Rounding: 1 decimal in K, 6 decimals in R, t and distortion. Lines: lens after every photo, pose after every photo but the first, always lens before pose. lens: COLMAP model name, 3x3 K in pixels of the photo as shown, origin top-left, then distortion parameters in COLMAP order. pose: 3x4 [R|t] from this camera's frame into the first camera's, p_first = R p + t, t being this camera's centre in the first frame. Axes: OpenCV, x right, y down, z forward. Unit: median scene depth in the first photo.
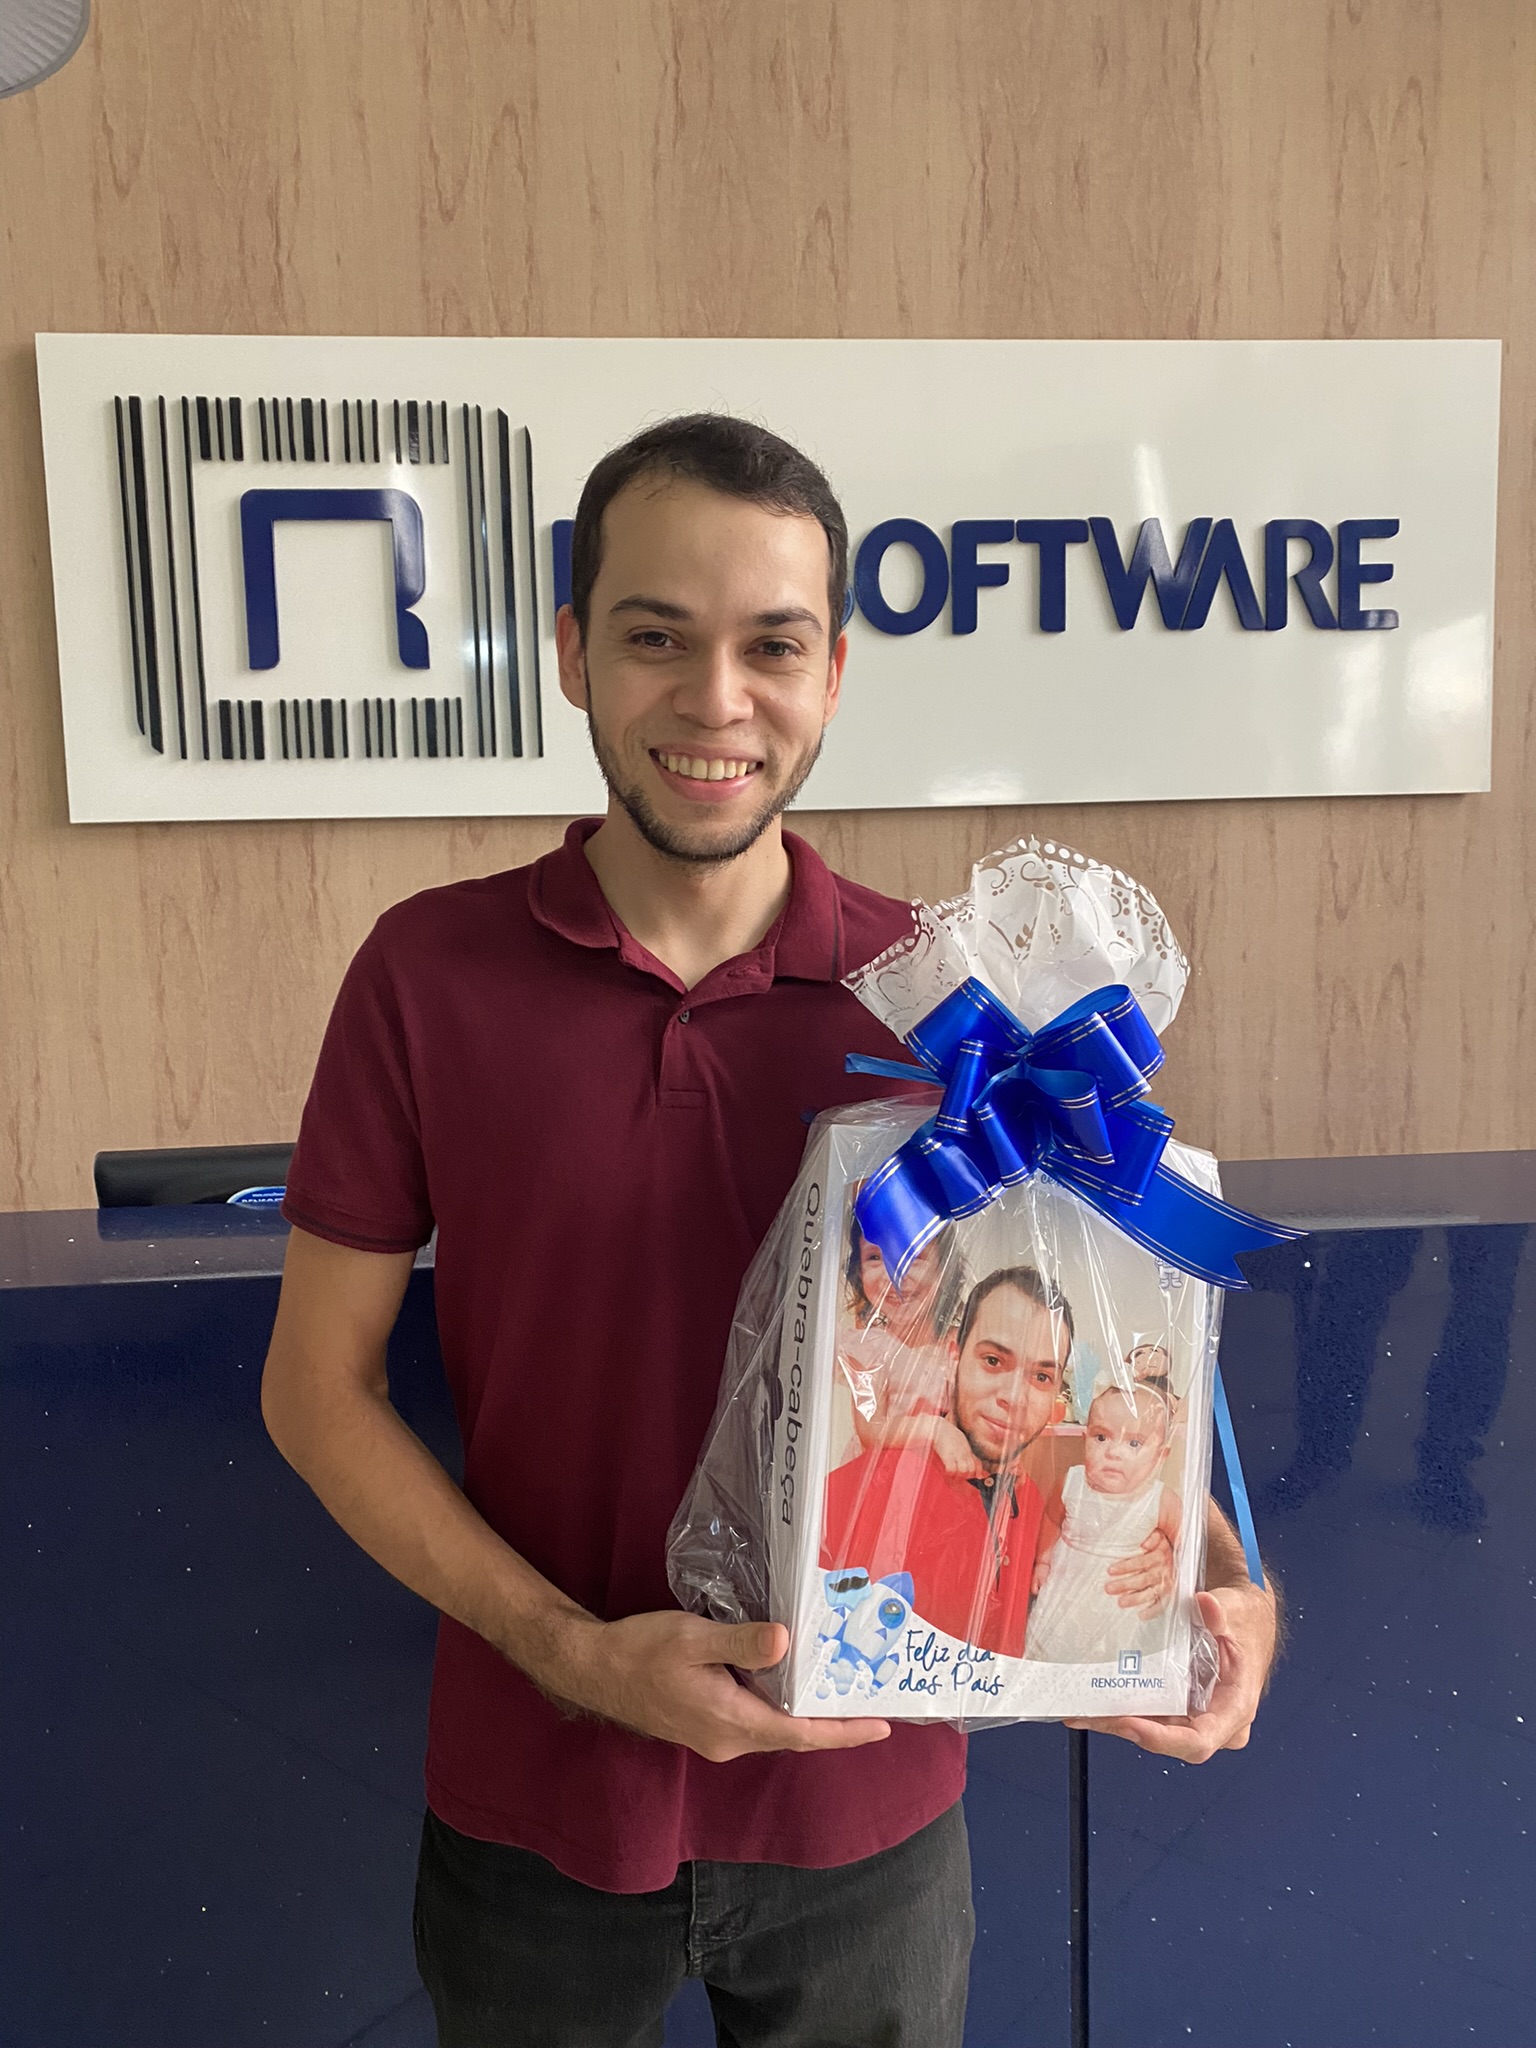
lens RADIAL K [[1599.6, 0, 741.0], [0, 1599.6, 1031.6], [0, 0, 1]] dist [-0.001655, 0.000743]
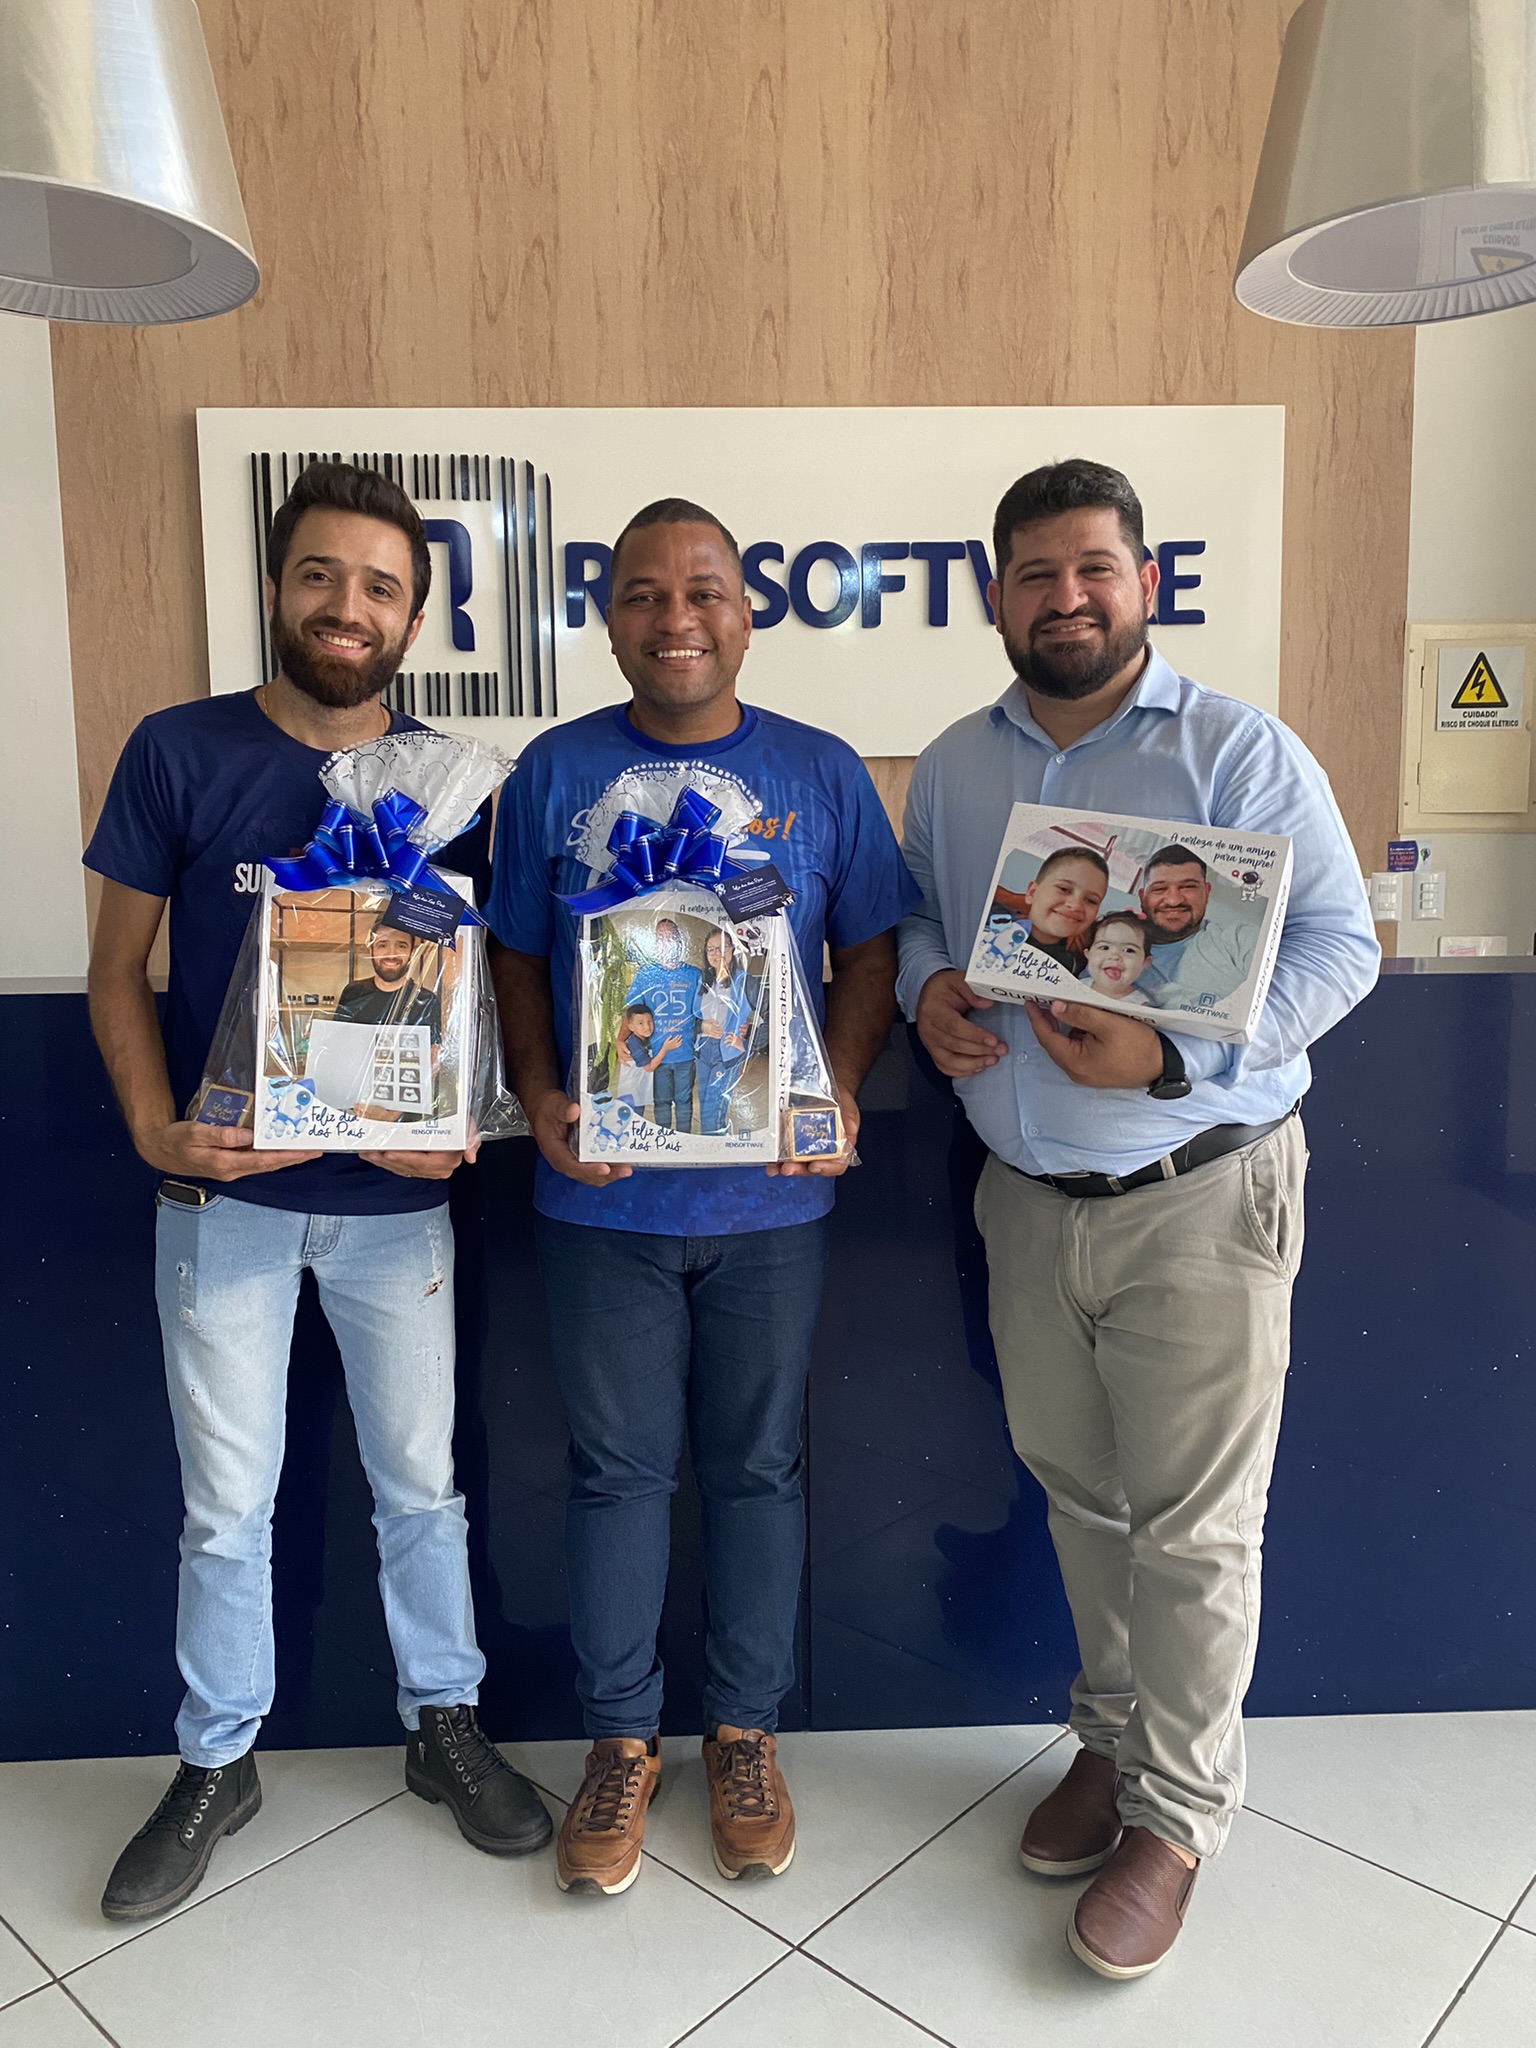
lens RADIAL K [[1599.6, 0, 752.6], [0, 1599.6, 1007.6], [0, 0, 1]] dist [-0.001655, 0.000743]
pose [[0.998725, 0.016854, -0.047577, 0.111530], [-0.016498, 0.999833, 0.007864, 0.062571], [0.047701, -0.007069, 0.998837, -0.351737]]
